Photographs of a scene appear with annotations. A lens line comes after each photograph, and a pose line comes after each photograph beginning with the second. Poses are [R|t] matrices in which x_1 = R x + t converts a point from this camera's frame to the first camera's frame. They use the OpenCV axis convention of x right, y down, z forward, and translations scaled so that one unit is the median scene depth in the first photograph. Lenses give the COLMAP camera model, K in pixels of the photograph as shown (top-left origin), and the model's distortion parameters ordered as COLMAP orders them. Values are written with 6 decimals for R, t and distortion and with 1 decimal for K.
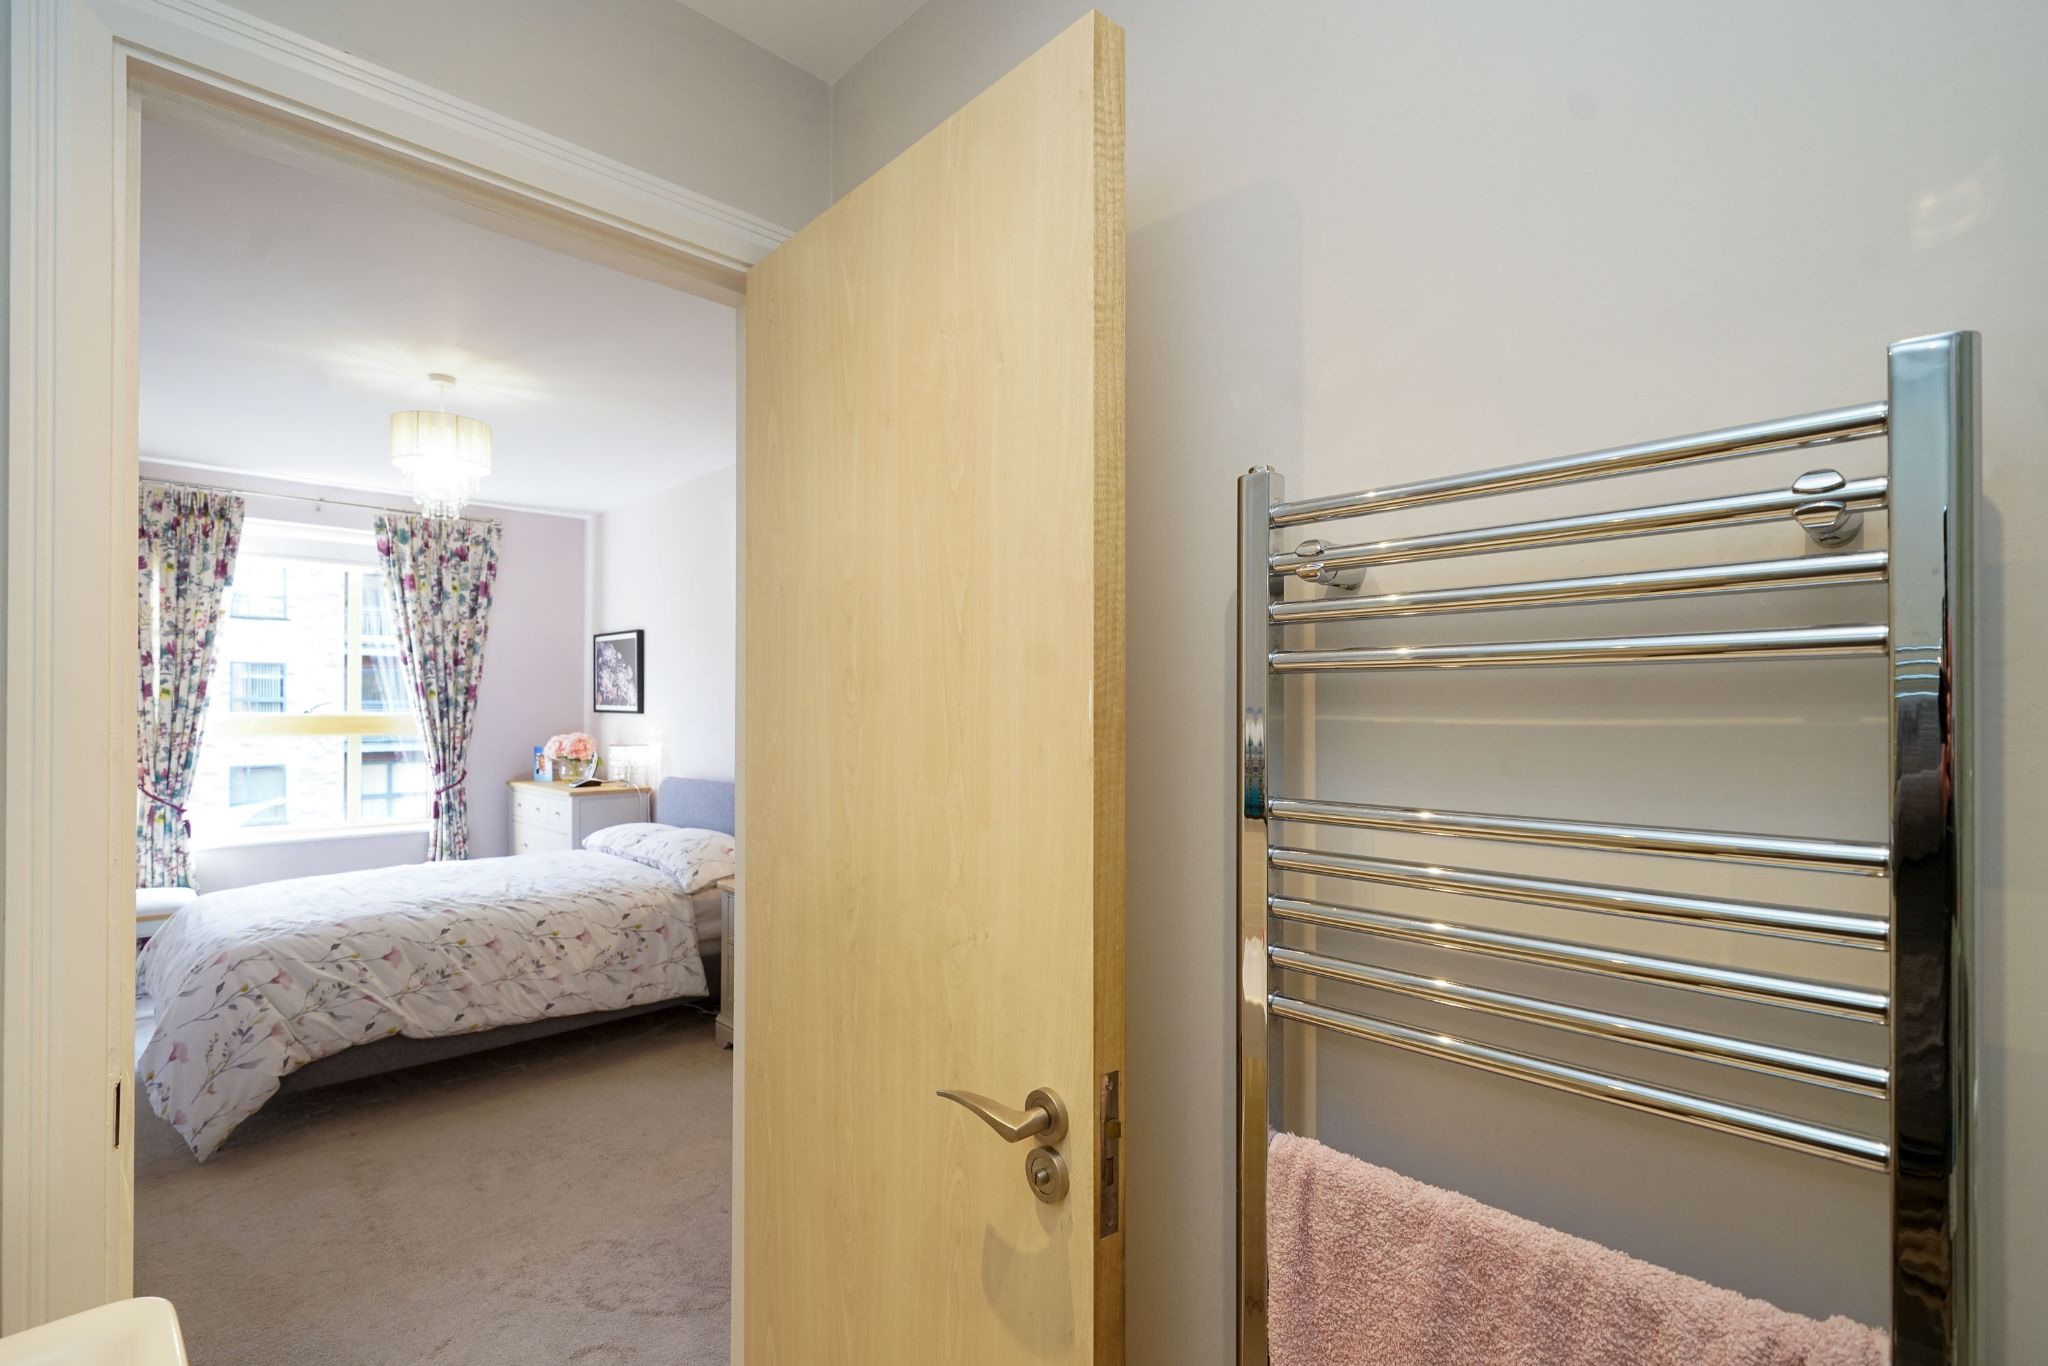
lens RADIAL K [[964.0, 0, 1014.8], [0, 964.0, 698.0], [0, 0, 1]] dist [-0.002571, -0.000361]
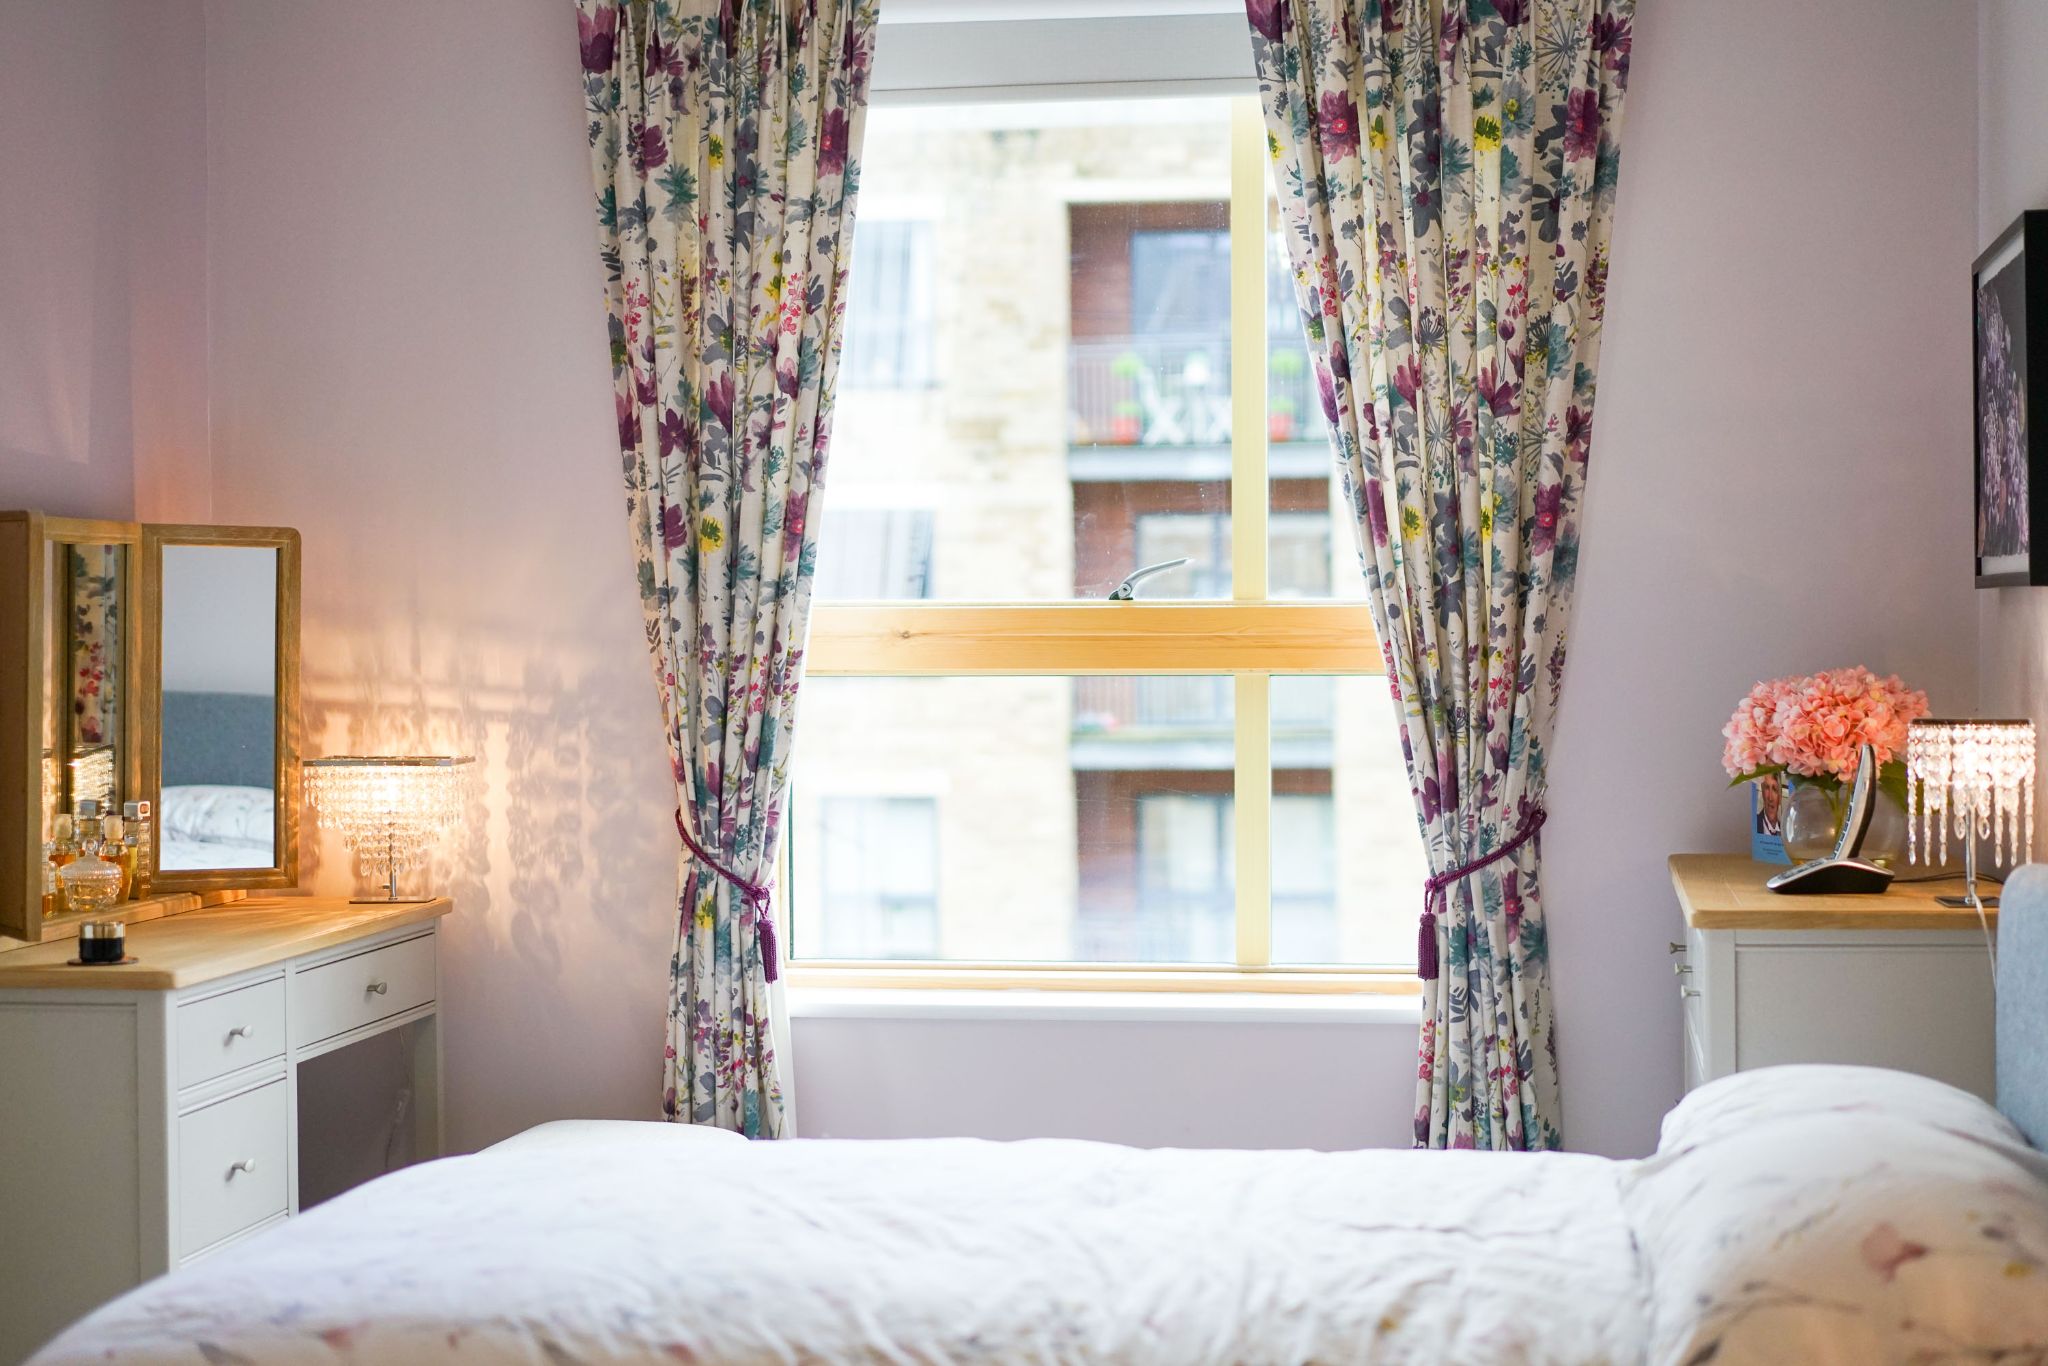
lens RADIAL K [[3339.2, 0, 1131.5], [0, 3339.2, 715.5], [0, 0, 1]] dist [-0.008511, -0.004568]
pose [[0.615169, 0.015064, -0.788251, 0.109127], [0.011634, 0.999535, 0.028181, 0.025341], [0.788309, -0.026506, 0.614708, 0.393894]]
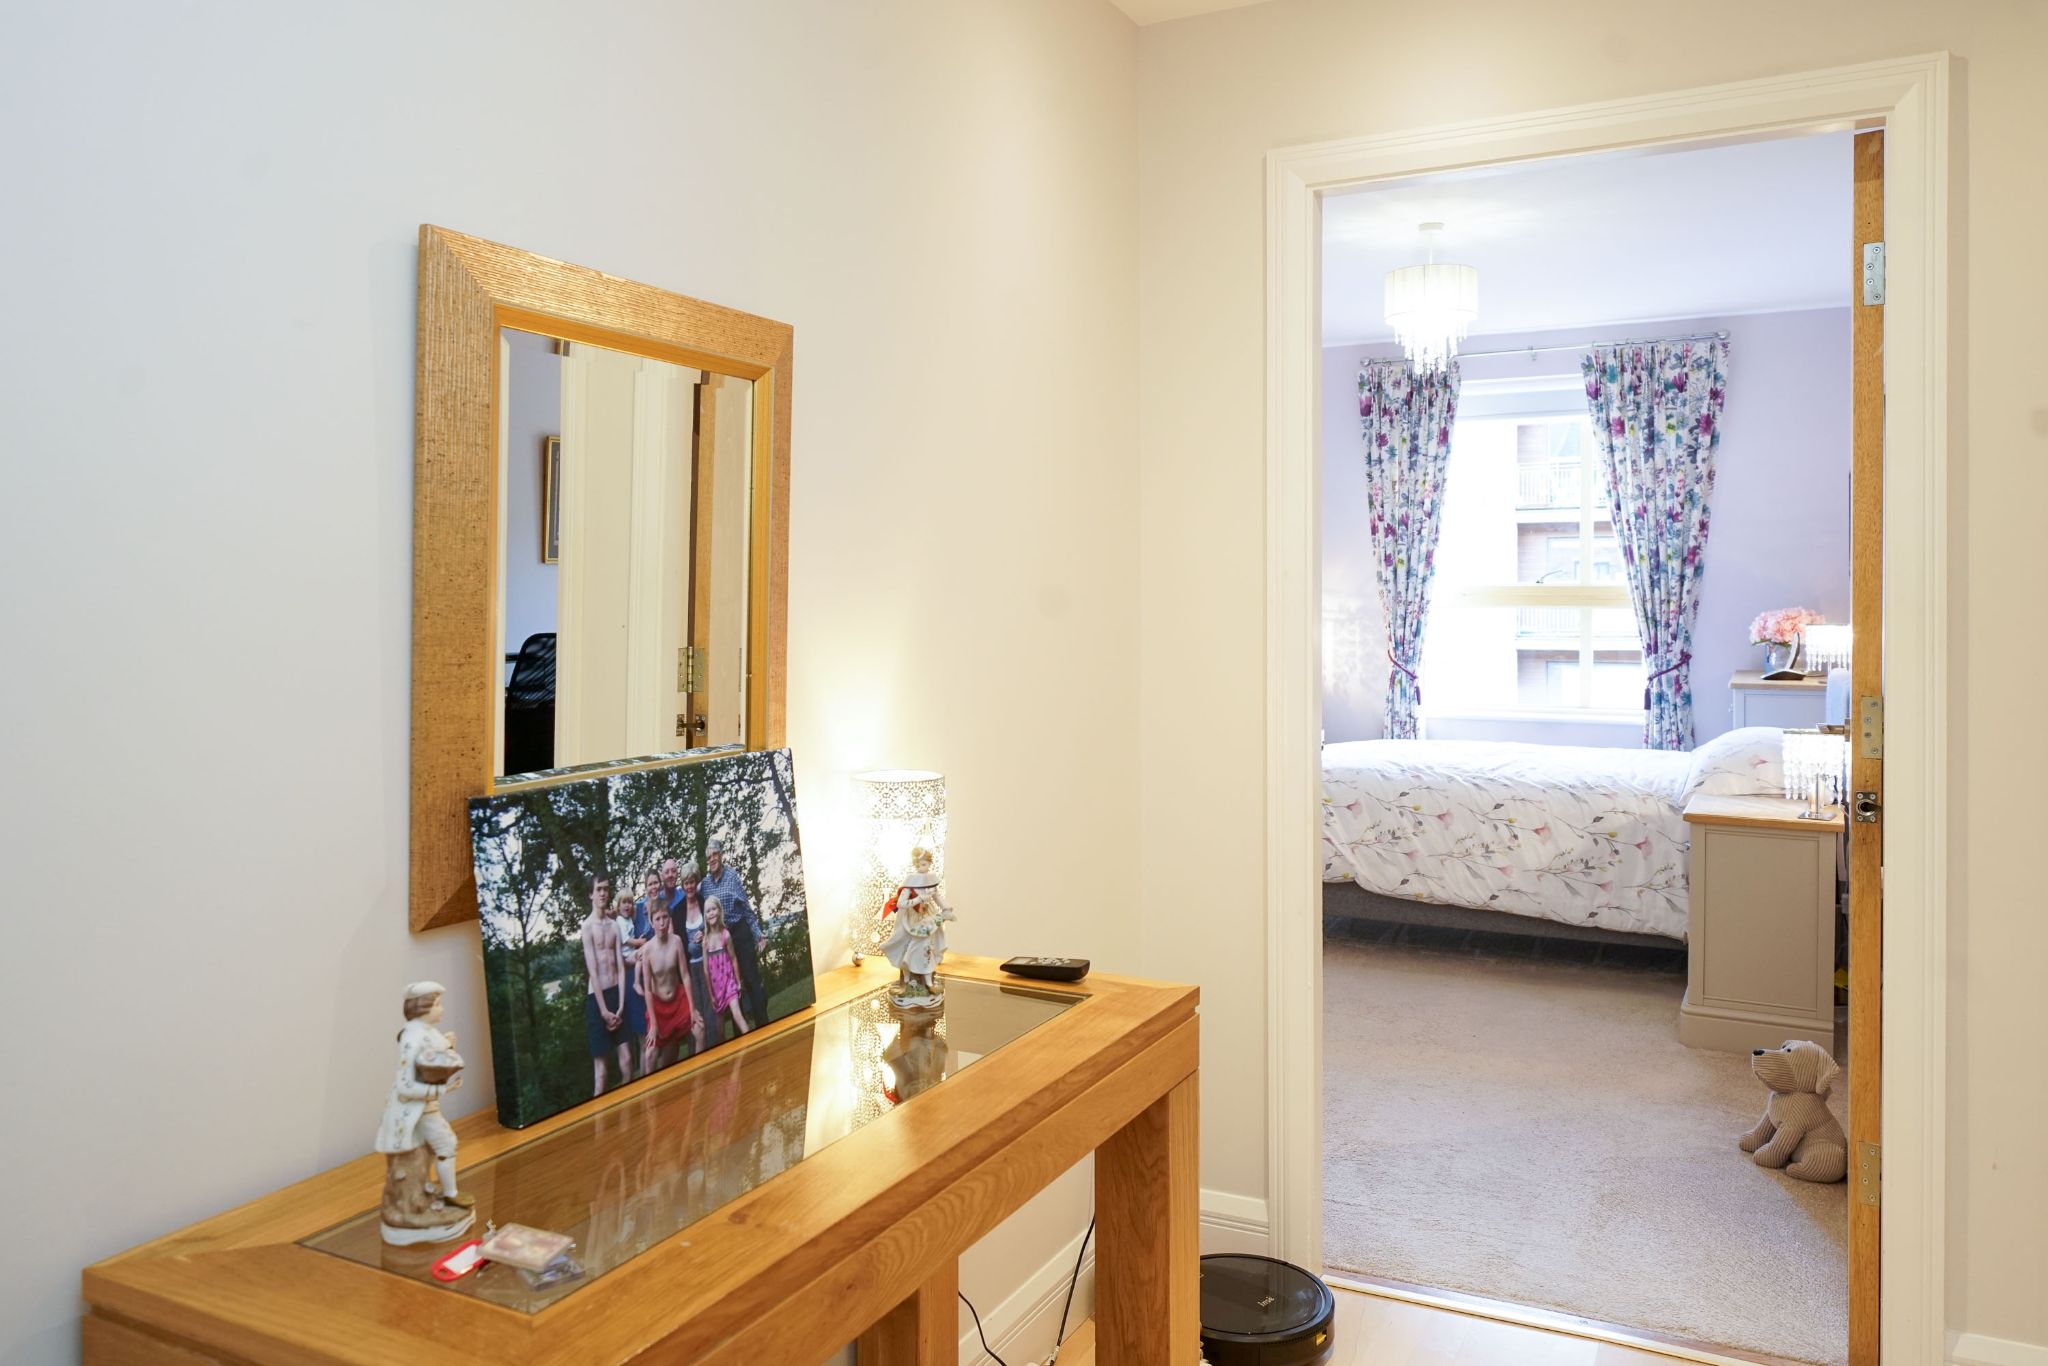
lens RADIAL K [[1458.8, 0, 1016.5], [0, 1458.8, 623.2], [0, 0, 1]] dist [0.004032, 0.001884]
pose [[0.310617, 0.018240, -0.950360, 0.475245], [0.009296, 0.999710, 0.022225, 0.020471], [0.950490, -0.015738, 0.310357, 0.109329]]
